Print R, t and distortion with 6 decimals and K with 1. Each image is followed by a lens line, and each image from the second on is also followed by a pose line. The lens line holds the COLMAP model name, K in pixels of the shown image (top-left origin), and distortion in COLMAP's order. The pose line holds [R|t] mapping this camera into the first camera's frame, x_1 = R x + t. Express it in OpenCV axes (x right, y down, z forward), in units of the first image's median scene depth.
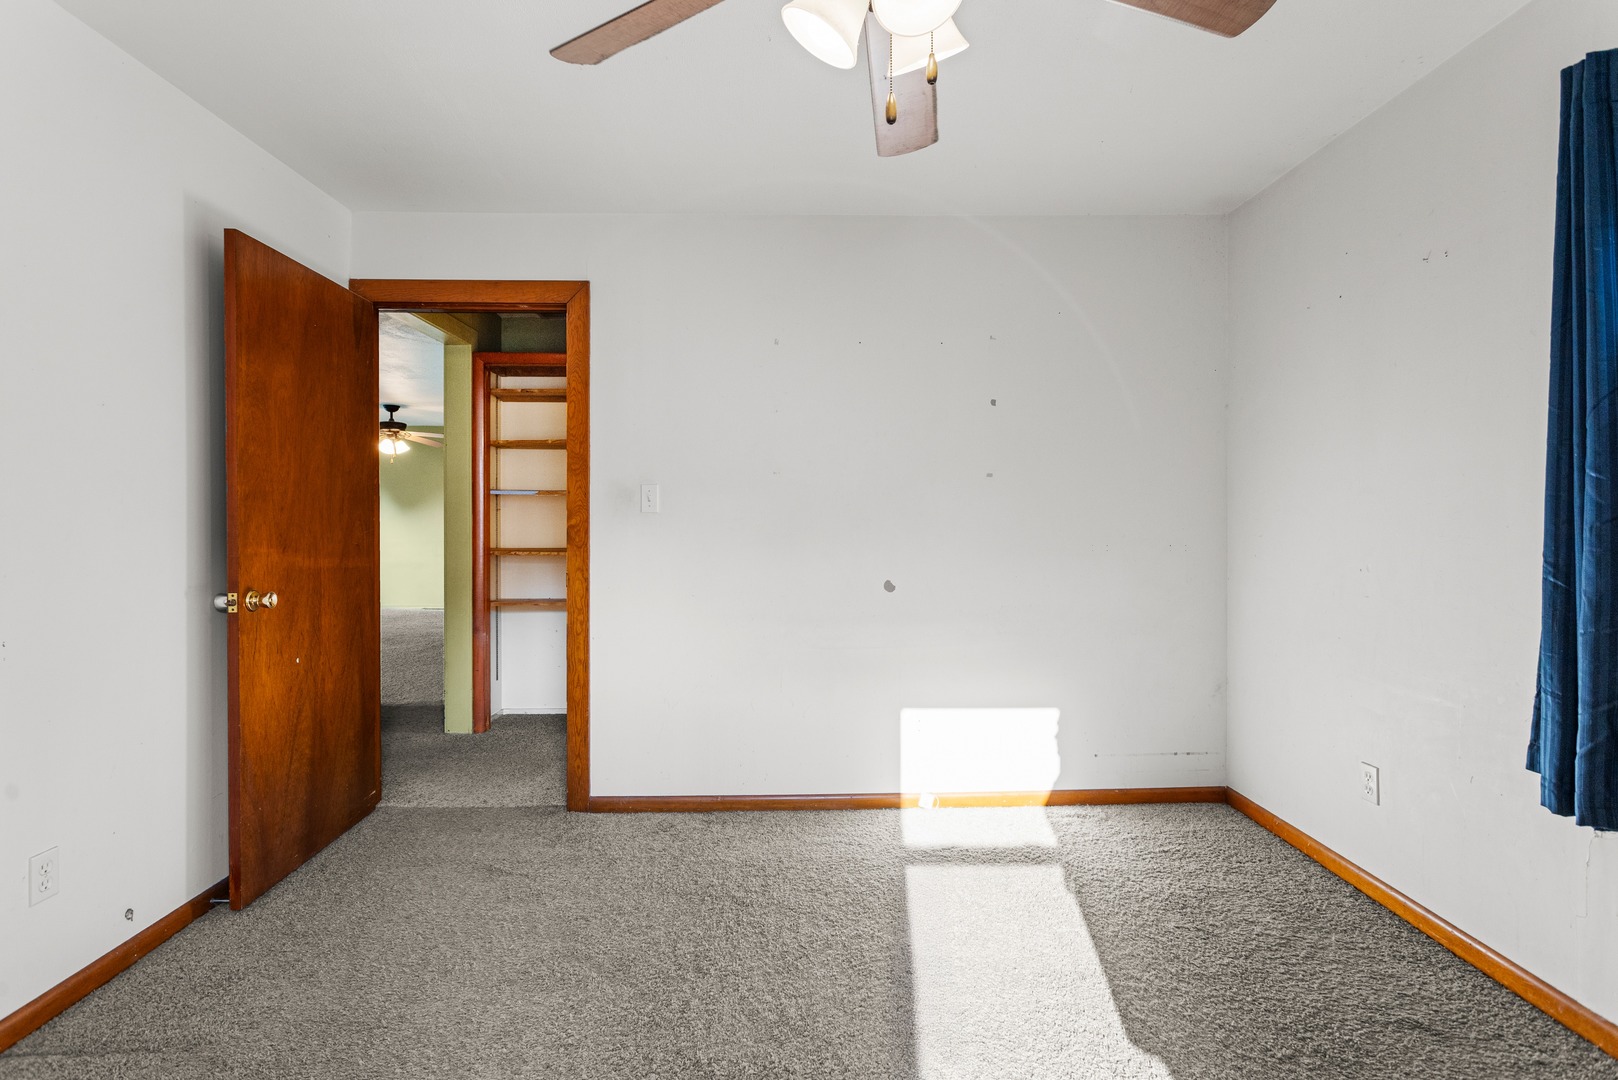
lens RADIAL K [[781.1, 0, 809.4], [0, 781.1, 506.2], [0, 0, 1]] dist [0.000626, -0.000434]
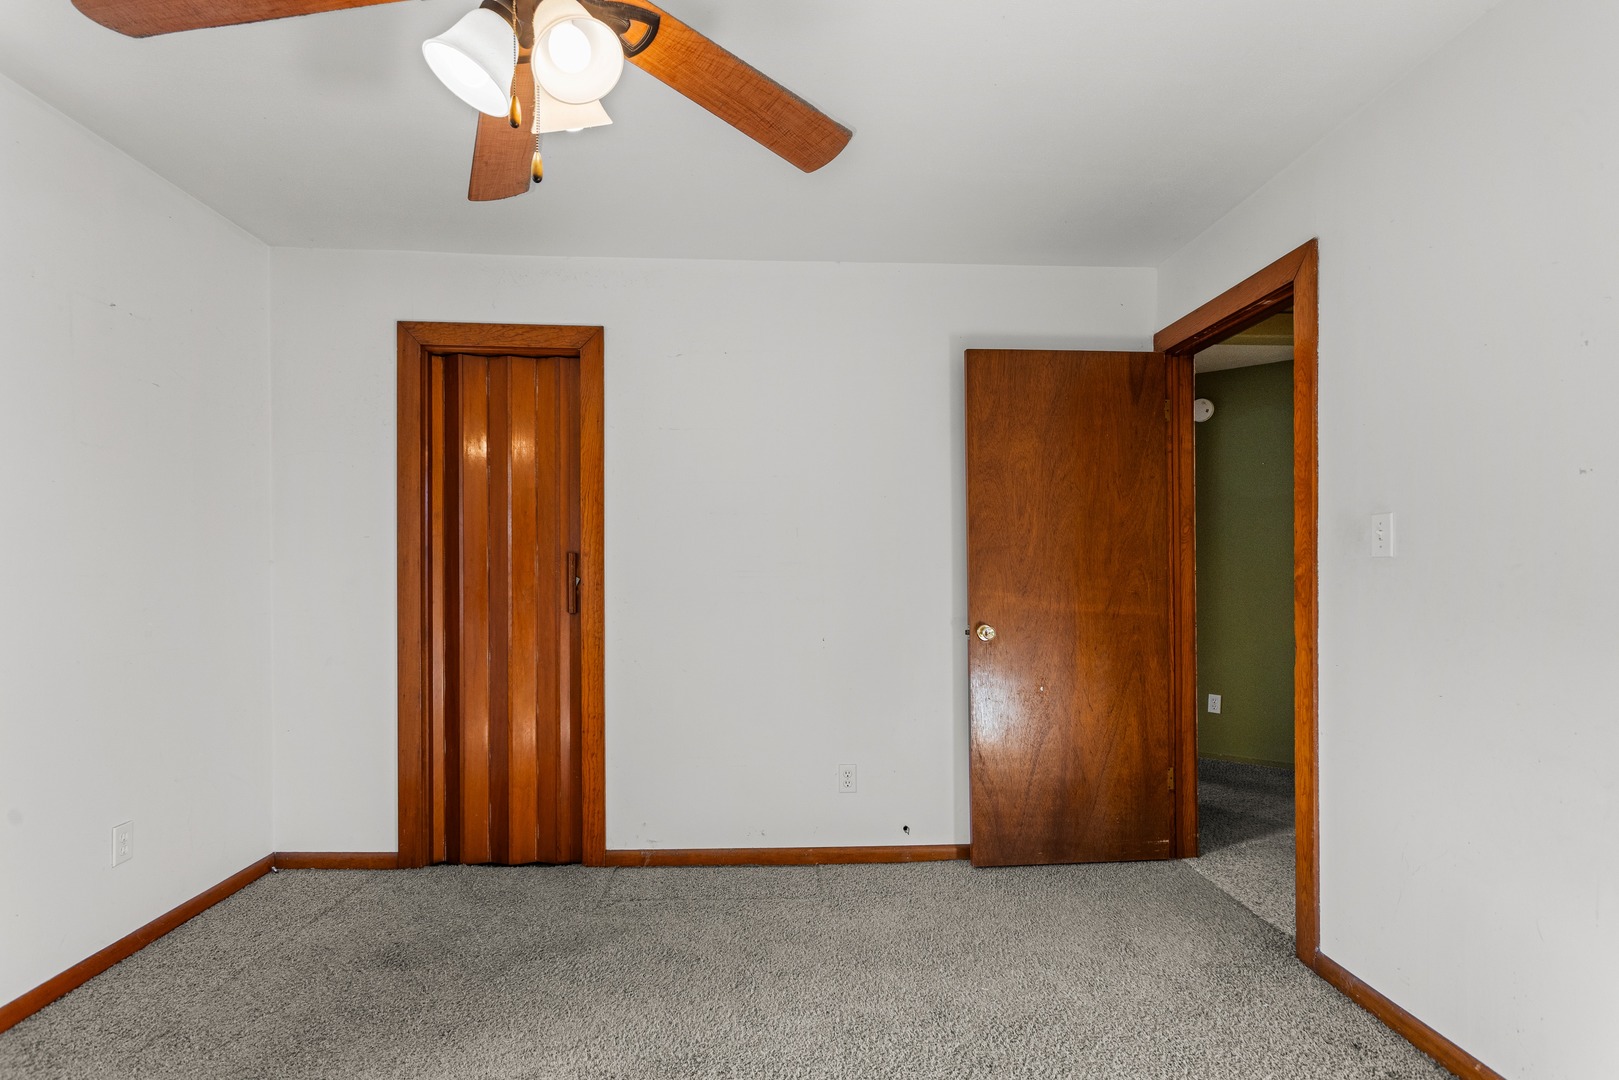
lens RADIAL K [[809.0, 0, 808.3], [0, 809.0, 561.6], [0, 0, 1]] dist [-0.000071, -0.000012]
pose [[0.016427, -0.010276, -0.999812, 0.544177], [0.020635, 0.999738, -0.009936, 0.010392], [0.999652, -0.020468, 0.016635, 0.613154]]
